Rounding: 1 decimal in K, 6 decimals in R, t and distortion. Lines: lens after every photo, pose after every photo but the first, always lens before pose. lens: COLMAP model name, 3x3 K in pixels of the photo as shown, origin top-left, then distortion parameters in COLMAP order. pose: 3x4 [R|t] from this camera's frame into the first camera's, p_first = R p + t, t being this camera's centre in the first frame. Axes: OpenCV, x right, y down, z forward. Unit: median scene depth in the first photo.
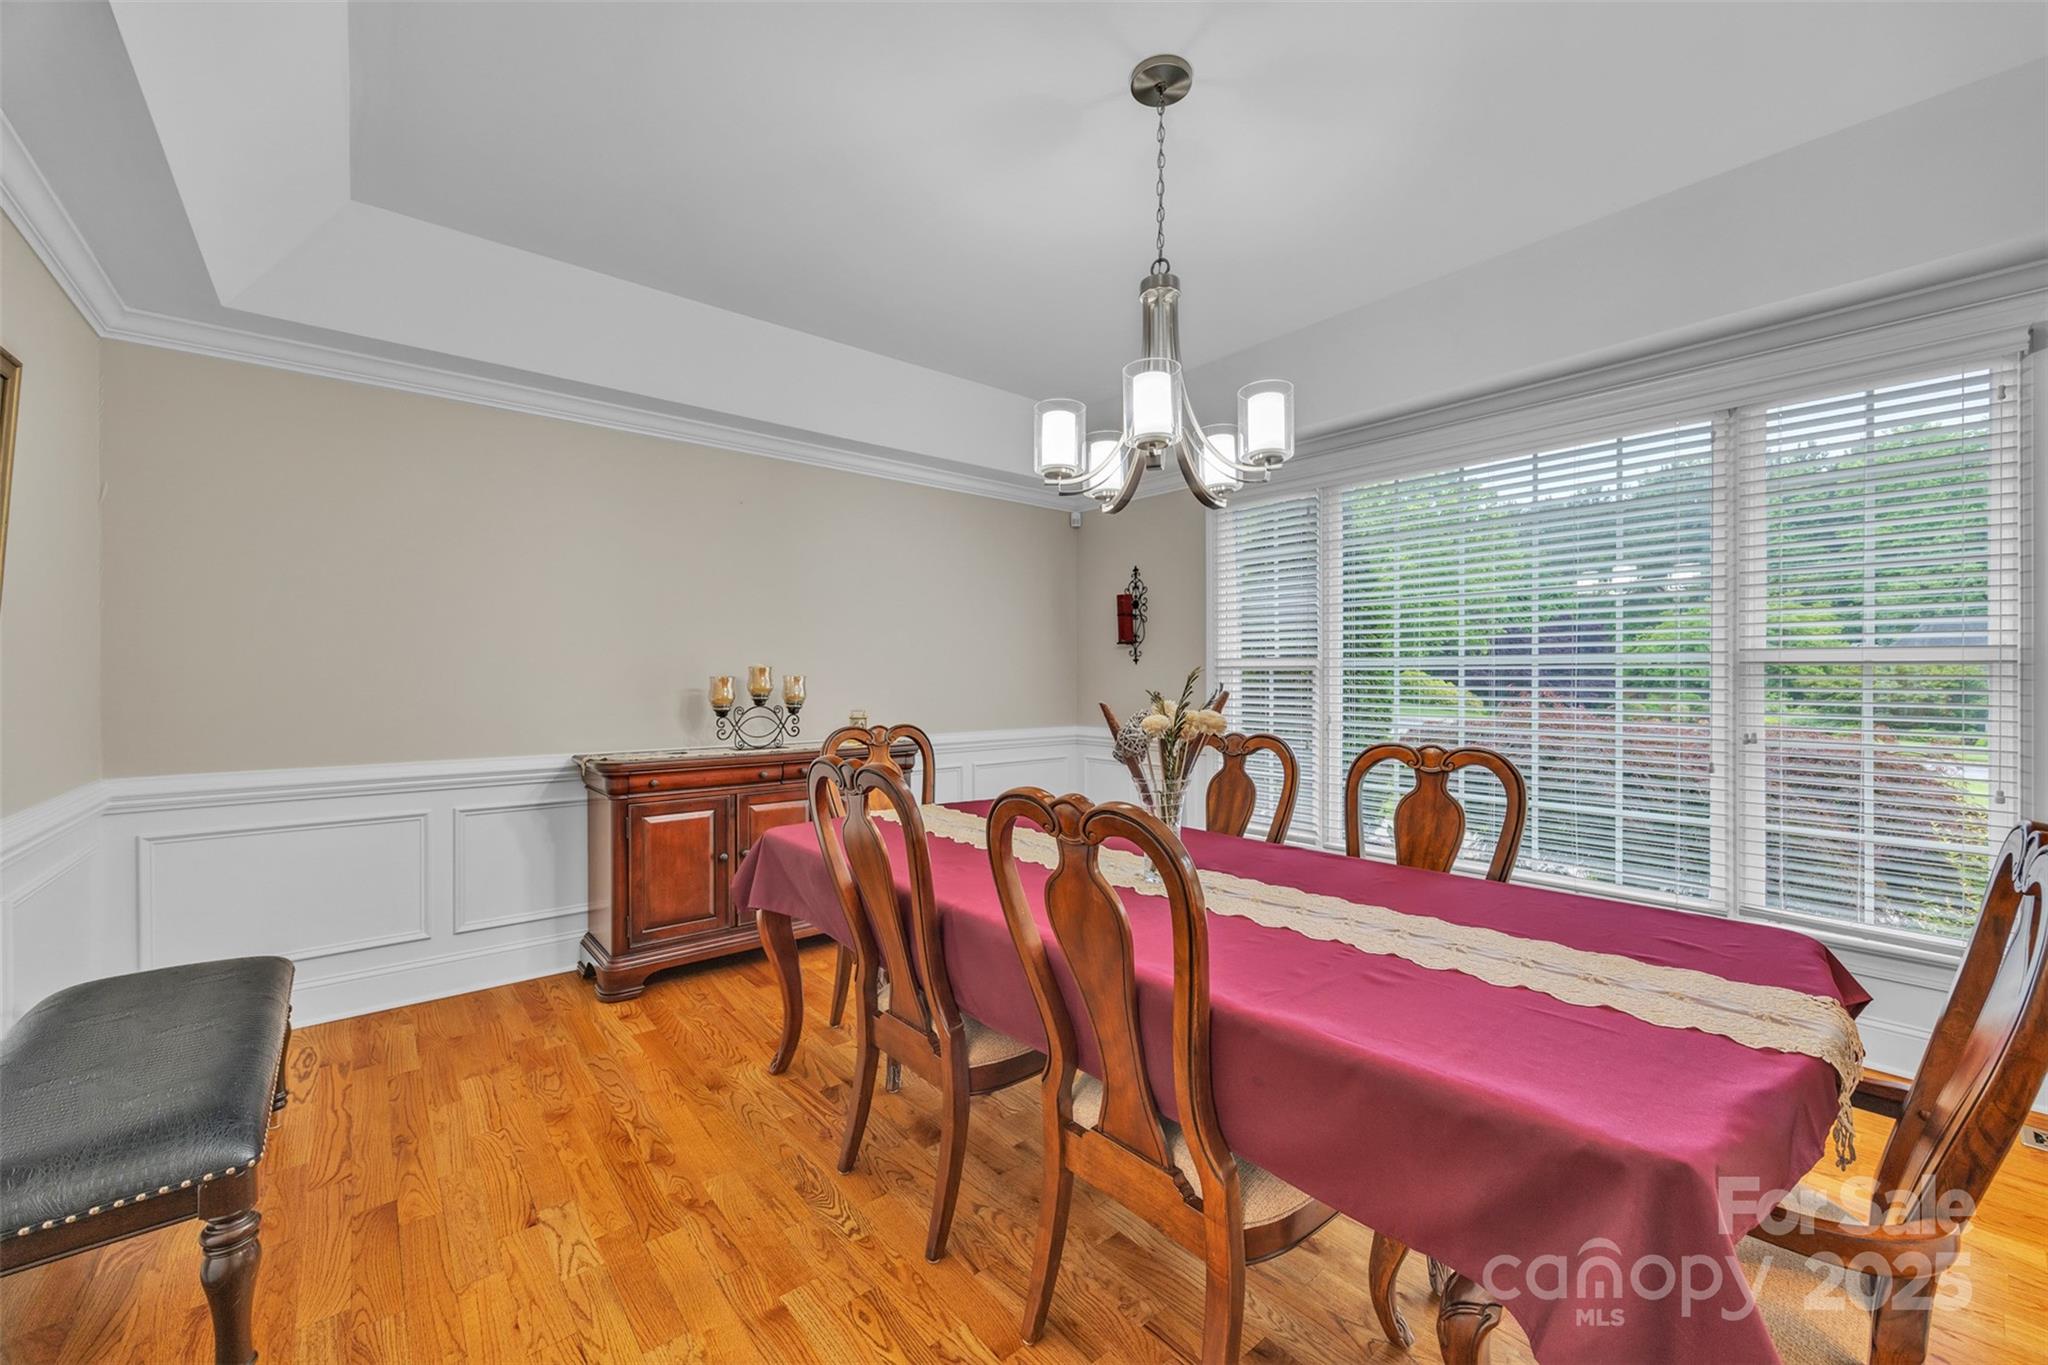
lens RADIAL K [[790.6, 0, 1033.8], [0, 790.6, 681.1], [0, 0, 1]] dist [-0.002848, -0.000188]
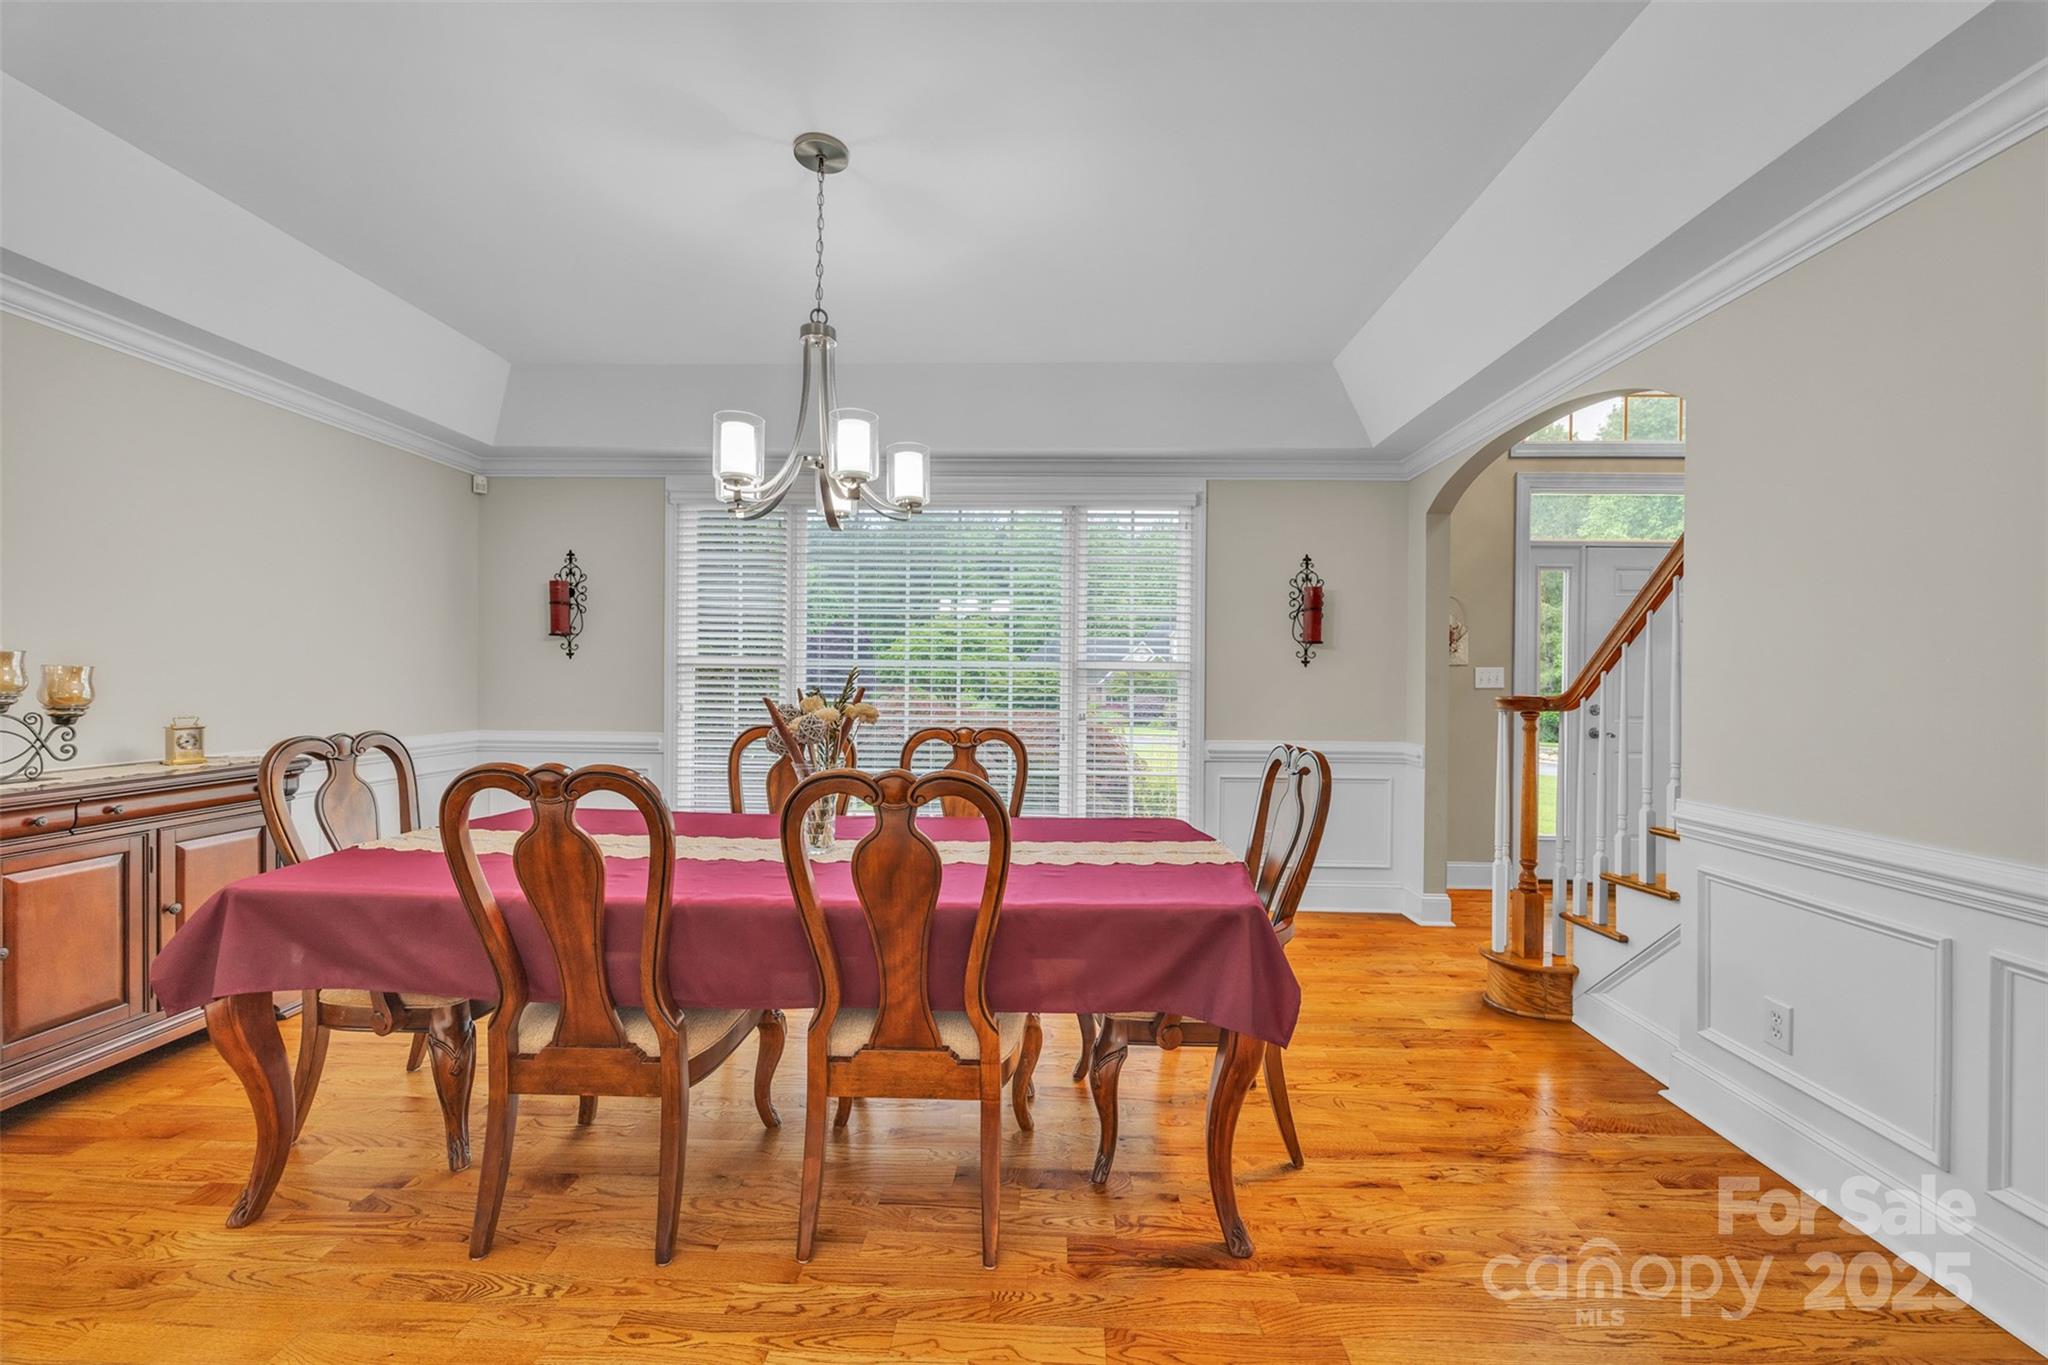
lens RADIAL K [[790.6, 0, 1033.8], [0, 790.6, 681.1], [0, 0, 1]] dist [-0.002848, -0.000188]
pose [[0.676290, 0.004371, 0.736623, -0.359057], [-0.006607, 0.999978, 0.000133, 0.001340], [-0.736606, -0.004957, 0.676304, -0.002880]]
